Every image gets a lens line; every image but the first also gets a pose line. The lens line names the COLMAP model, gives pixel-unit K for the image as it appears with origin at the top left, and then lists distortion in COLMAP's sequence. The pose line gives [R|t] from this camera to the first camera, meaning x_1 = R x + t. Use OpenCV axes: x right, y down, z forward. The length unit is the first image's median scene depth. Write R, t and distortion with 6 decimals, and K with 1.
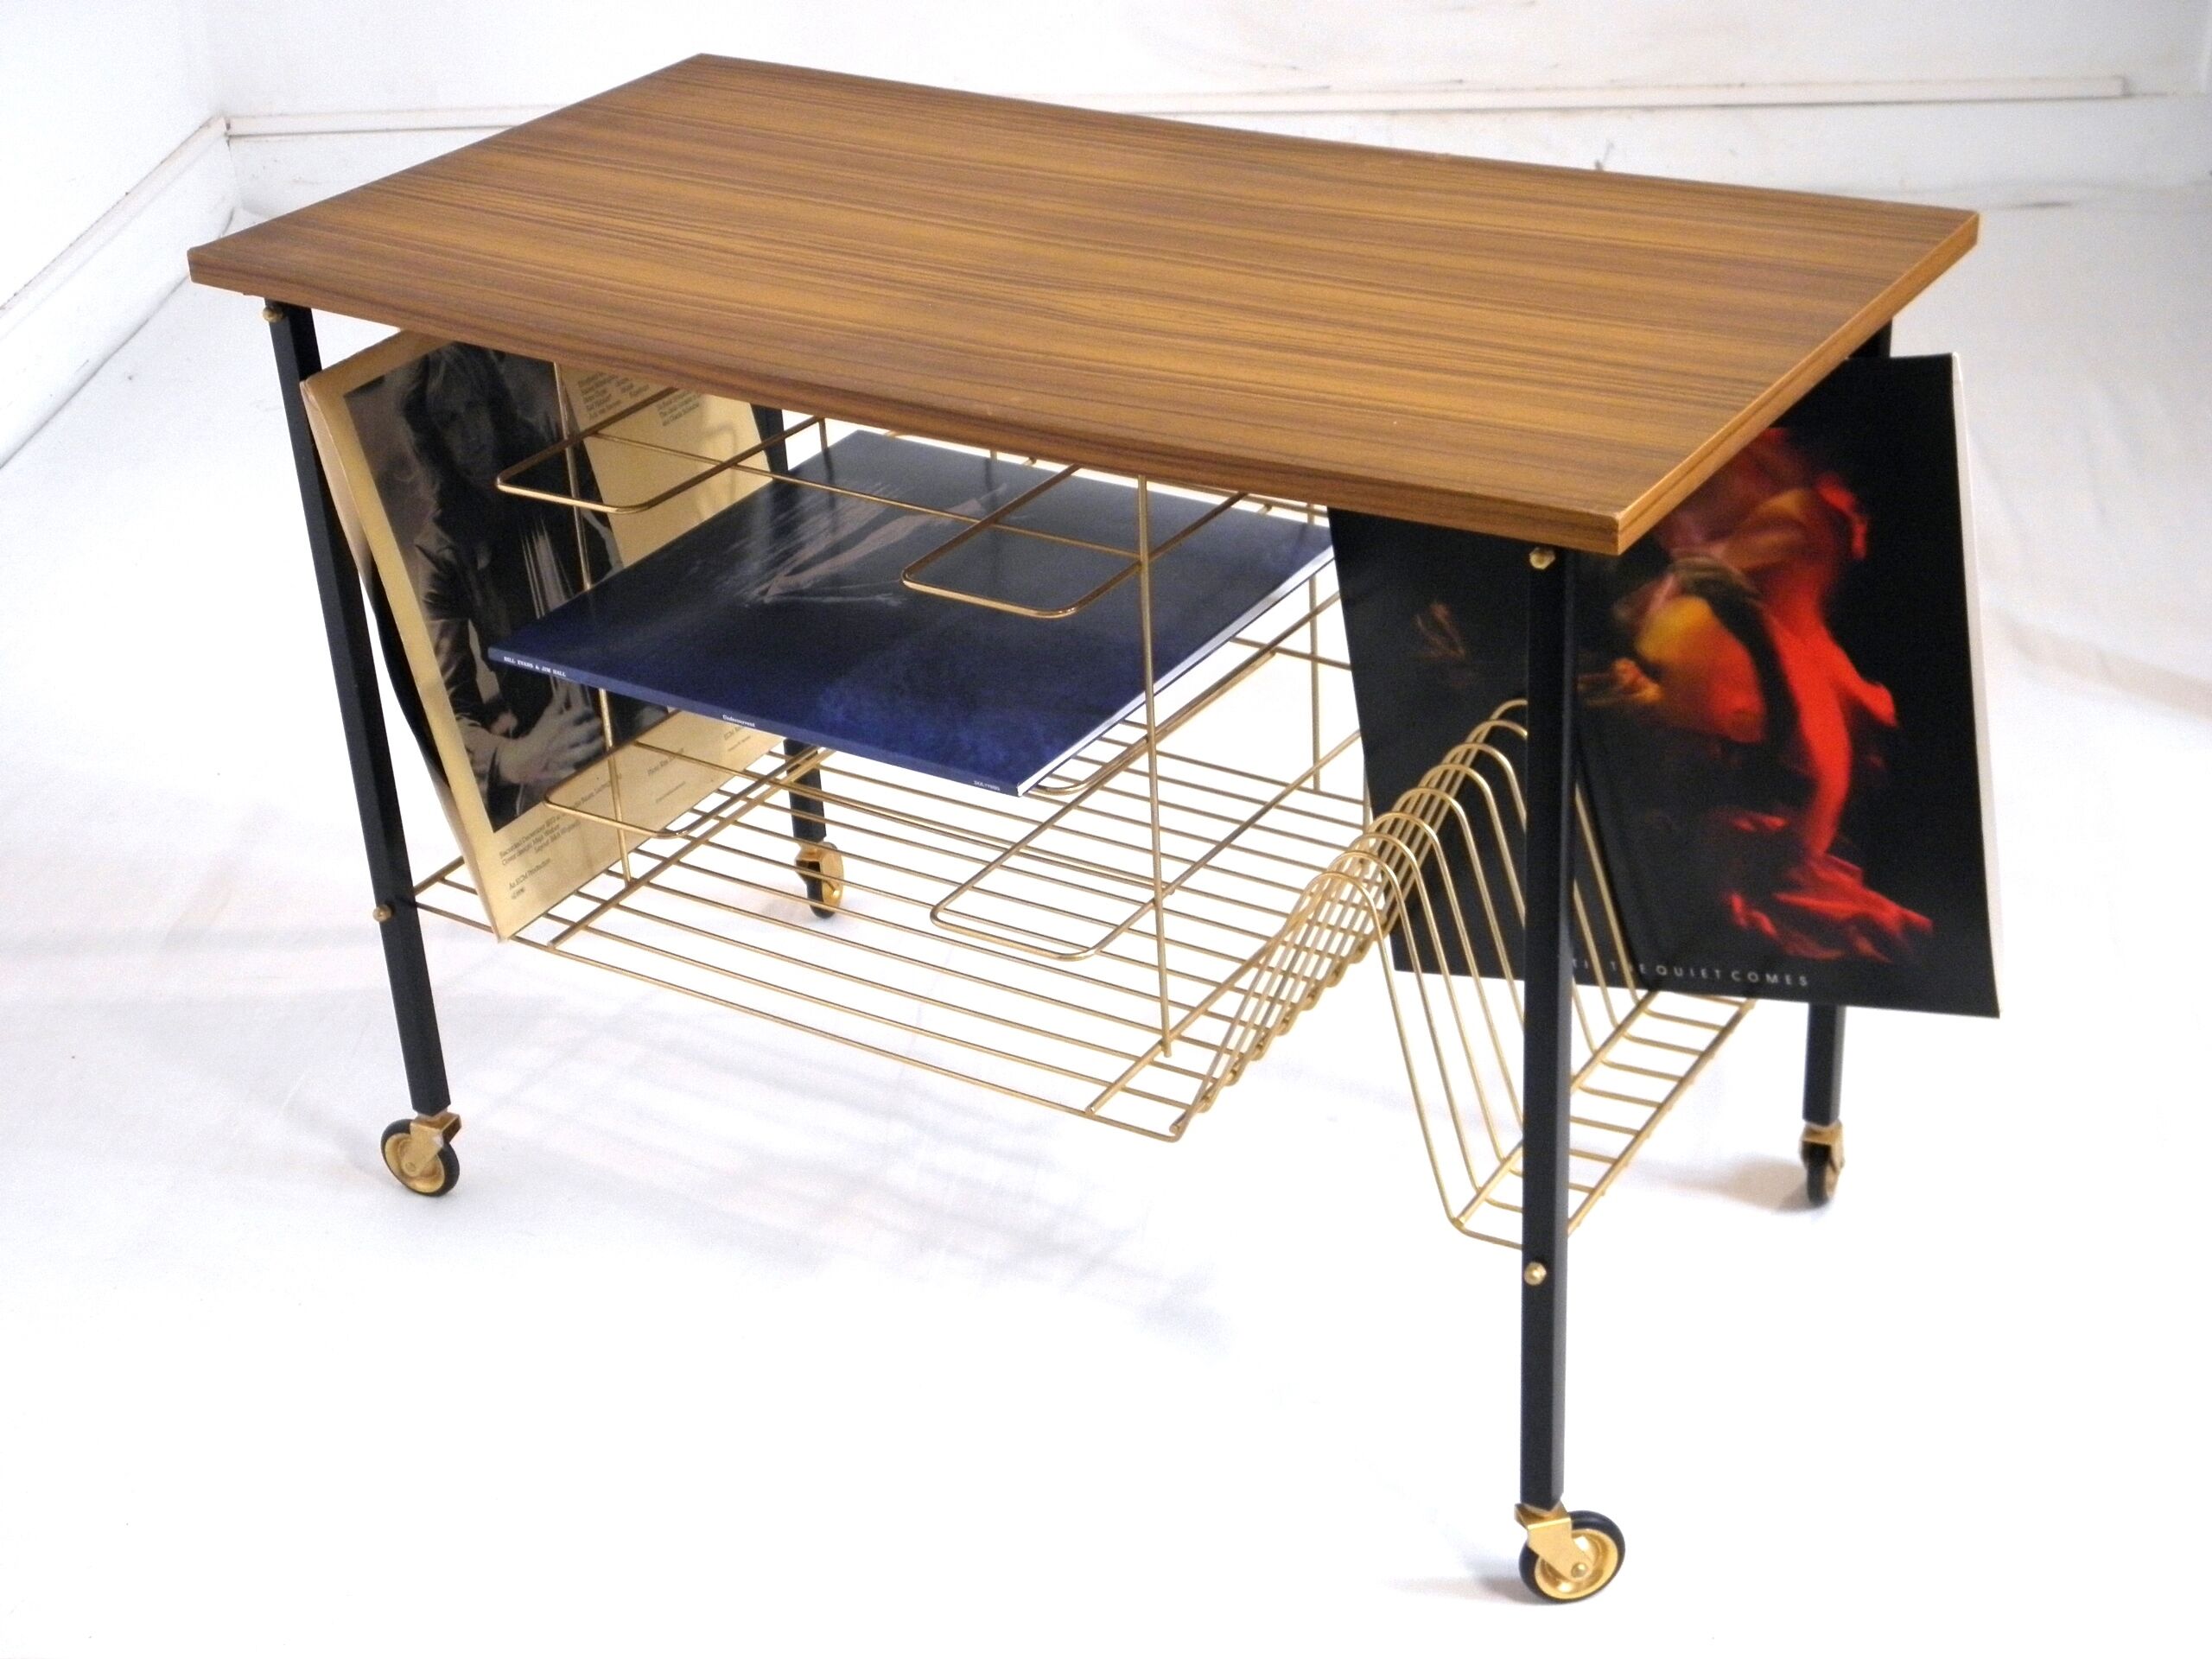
lens RADIAL K [[3248.2, 0, 1106.0], [0, 3248.2, 829.5], [0, 0, 1]] dist [0.090592, -0.011446]
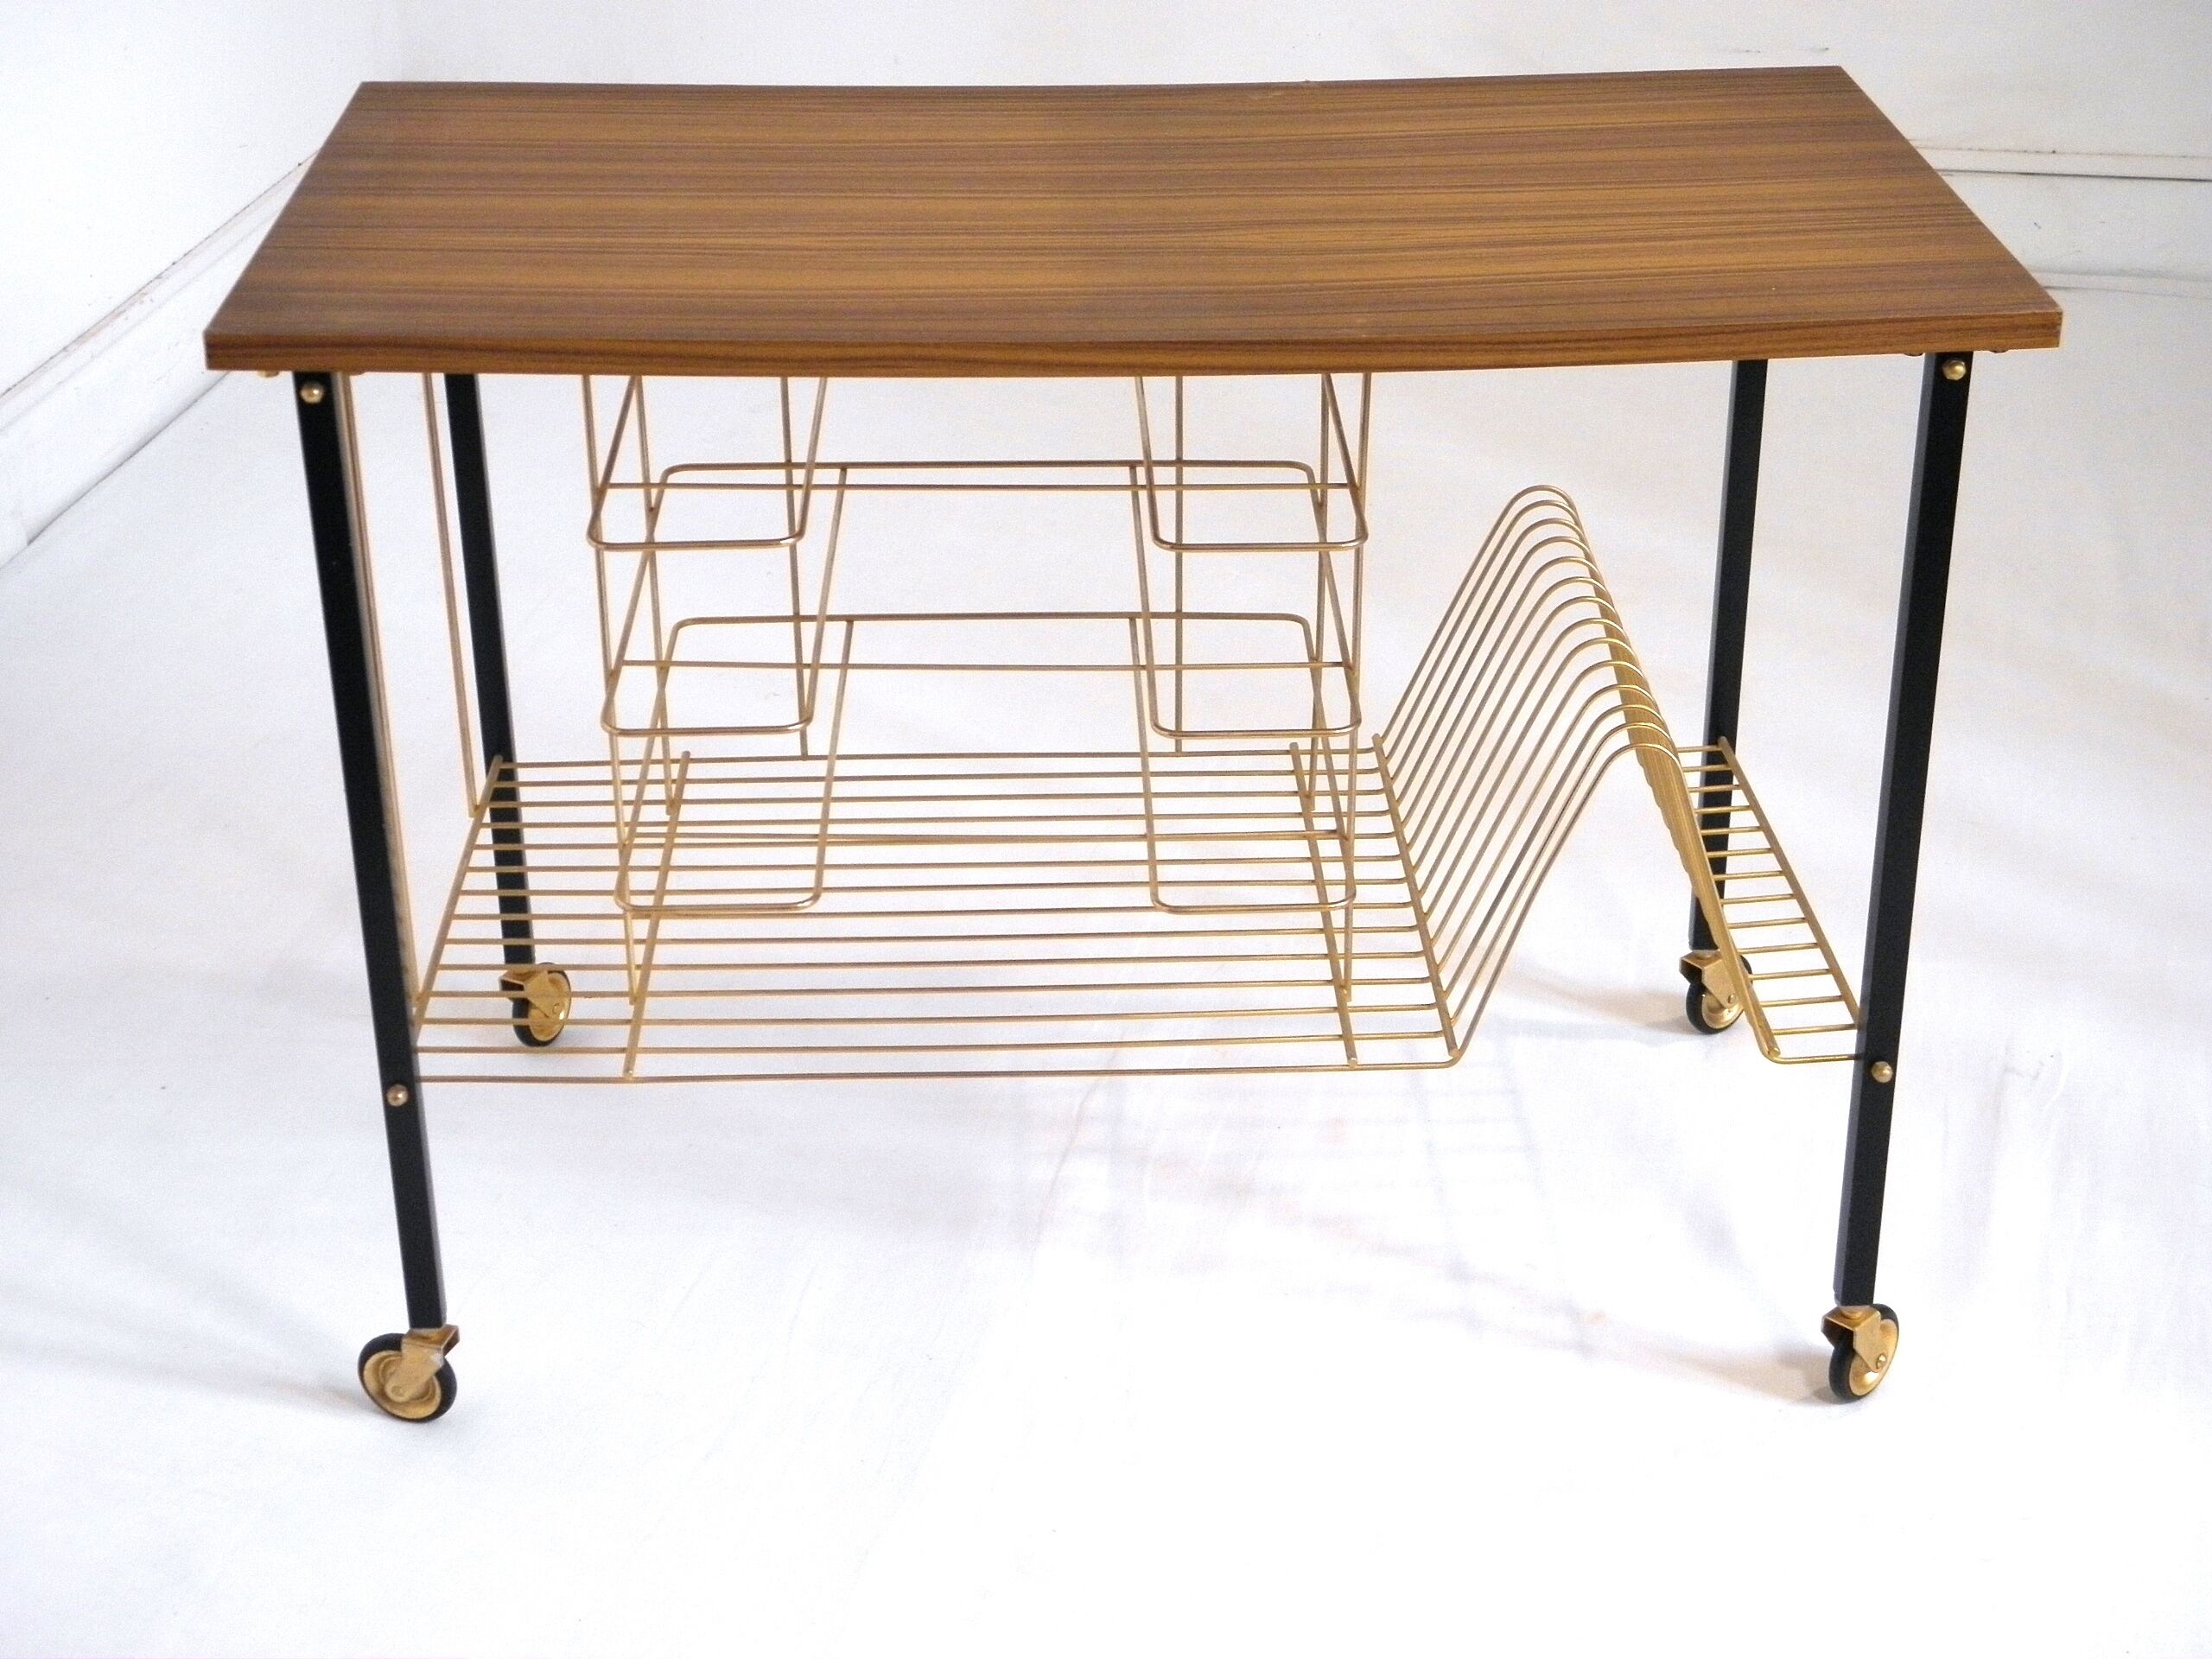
lens RADIAL K [[3449.3, 0, 1106.0], [0, 3449.3, 829.5], [0, 0, 1]] dist [0.157336, -0.010834]
pose [[0.835106, -0.208802, 0.508921, -0.571076], [0.227890, 0.973355, 0.025398, -0.023667], [-0.500664, 0.094768, 0.860439, 0.133952]]
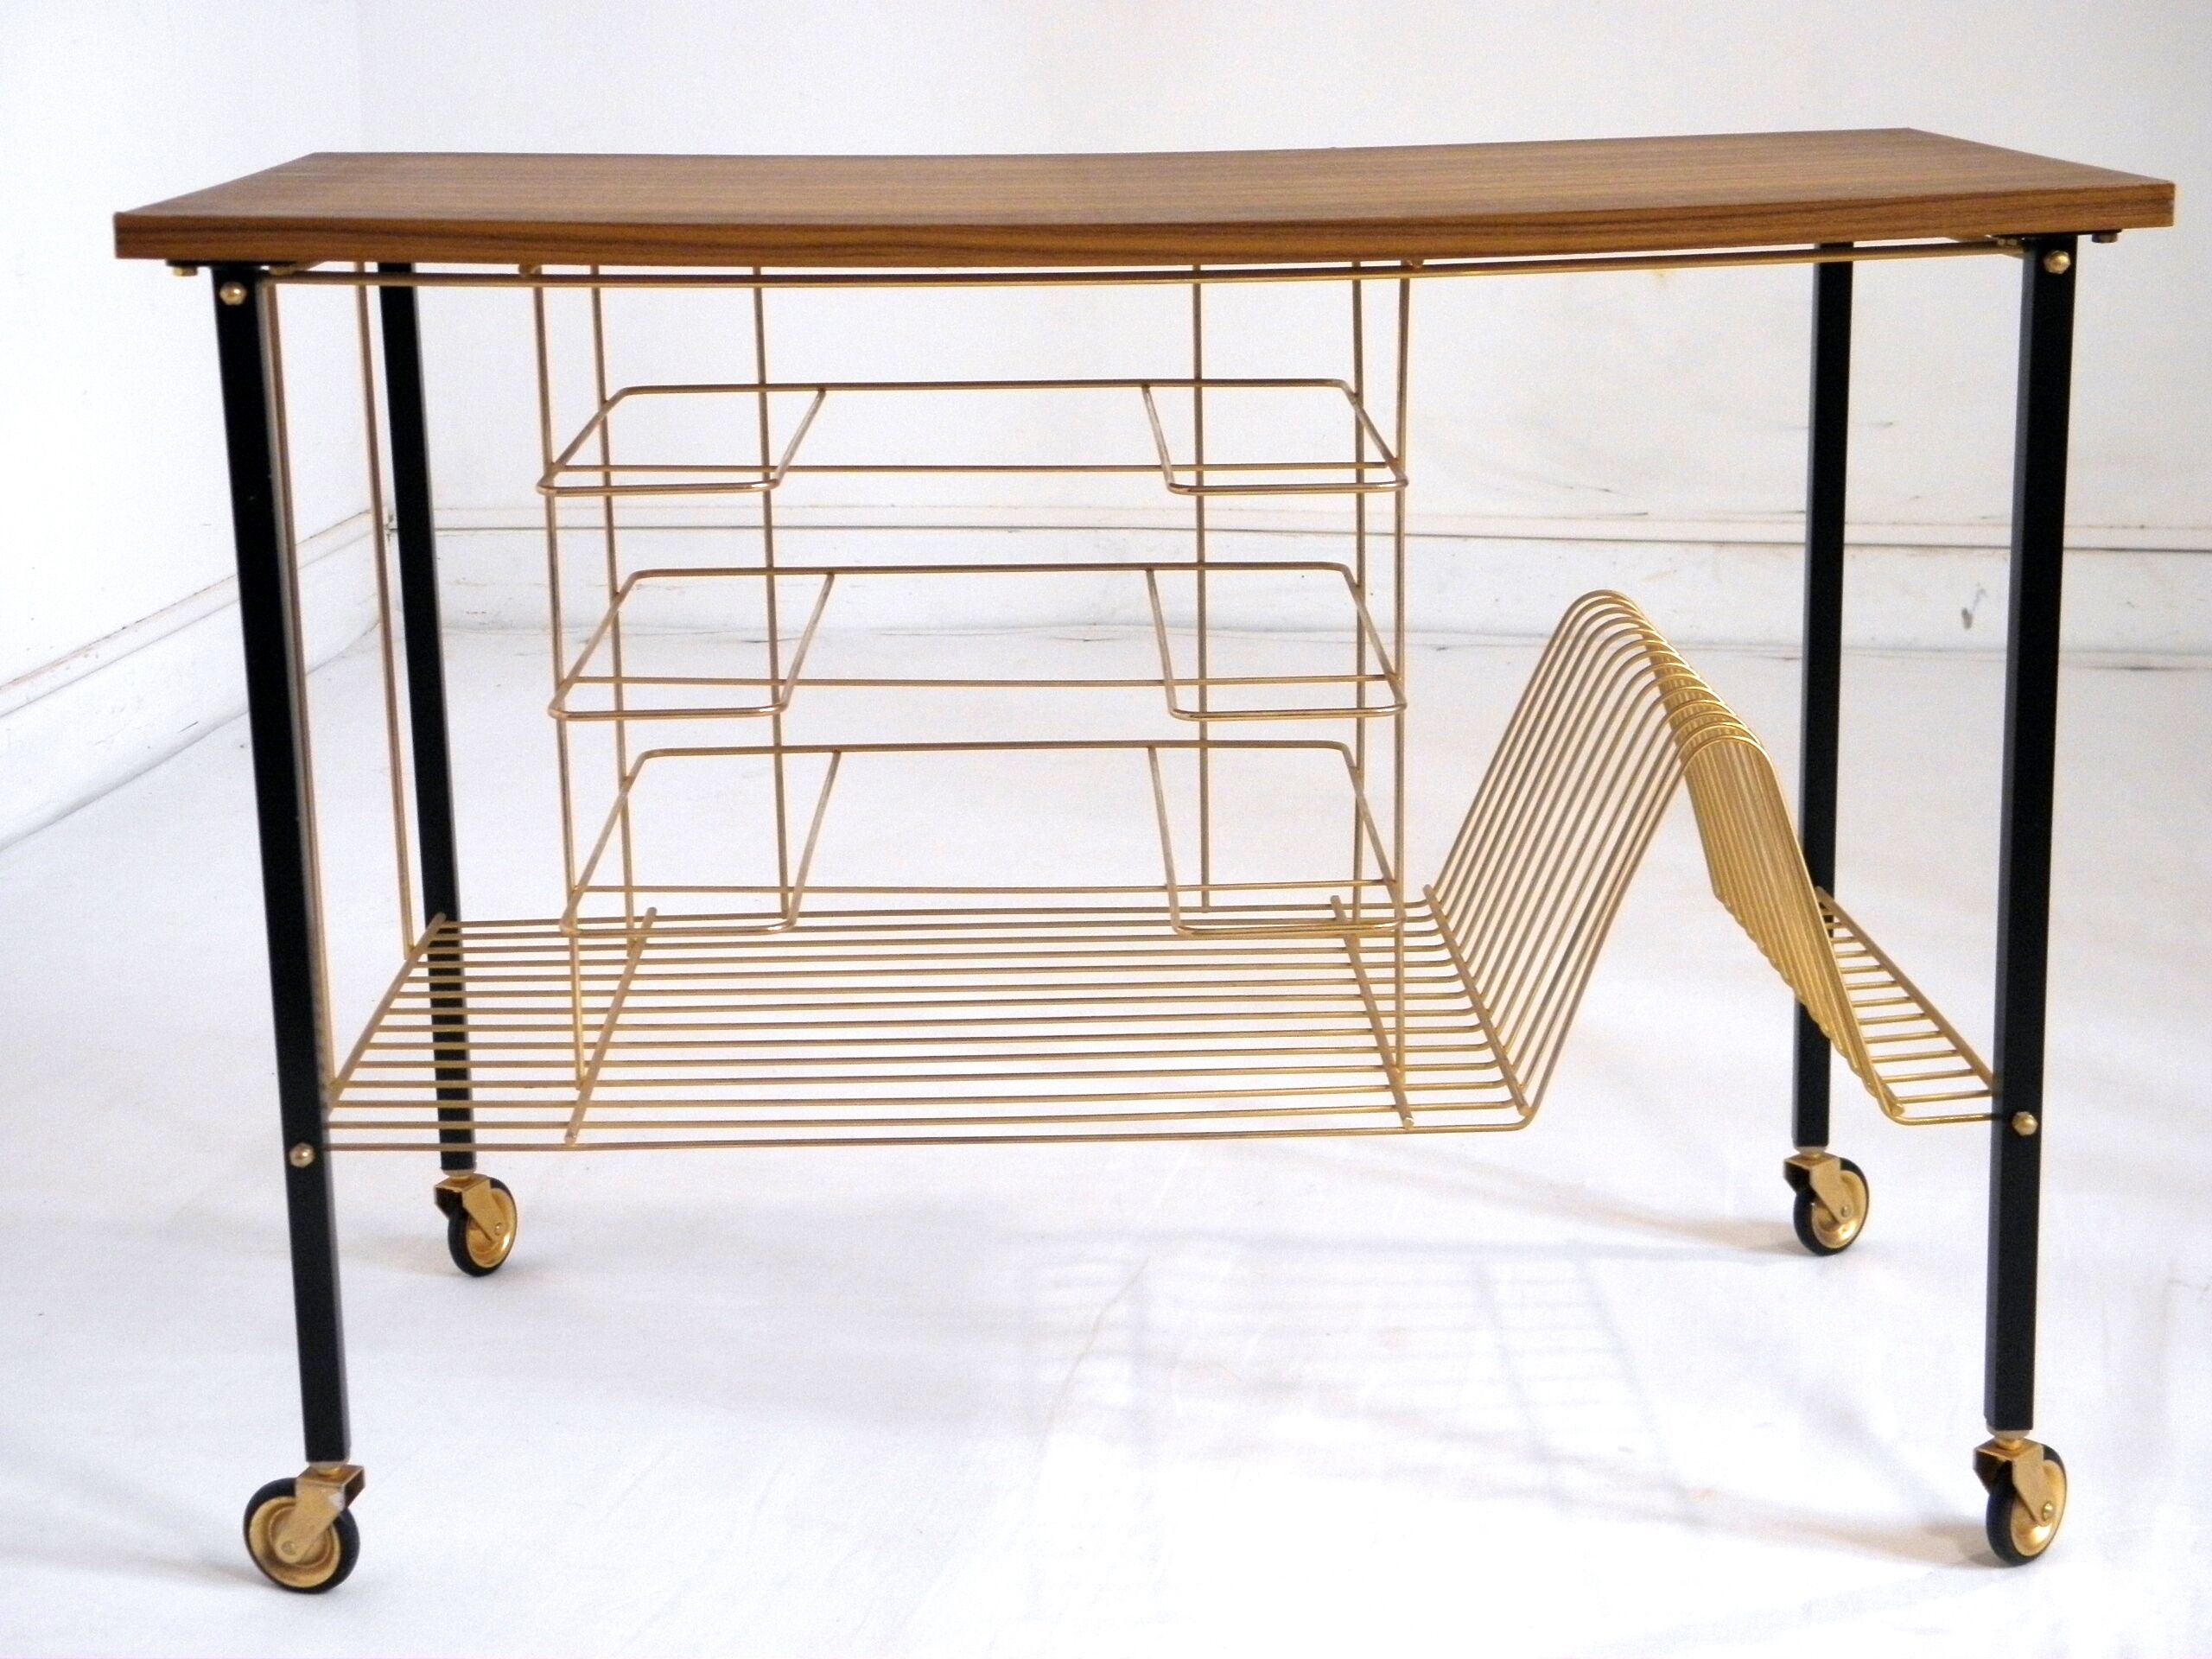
lens RADIAL K [[3701.9, 0, 1106.0], [0, 3701.9, 829.5], [0, 0, 1]] dist [0.148682, 0.273342]
pose [[0.838898, -0.097199, 0.535540, -0.569669], [0.235797, 0.951701, -0.196633, 0.182323], [-0.490561, 0.291234, 0.821299, 0.220485]]
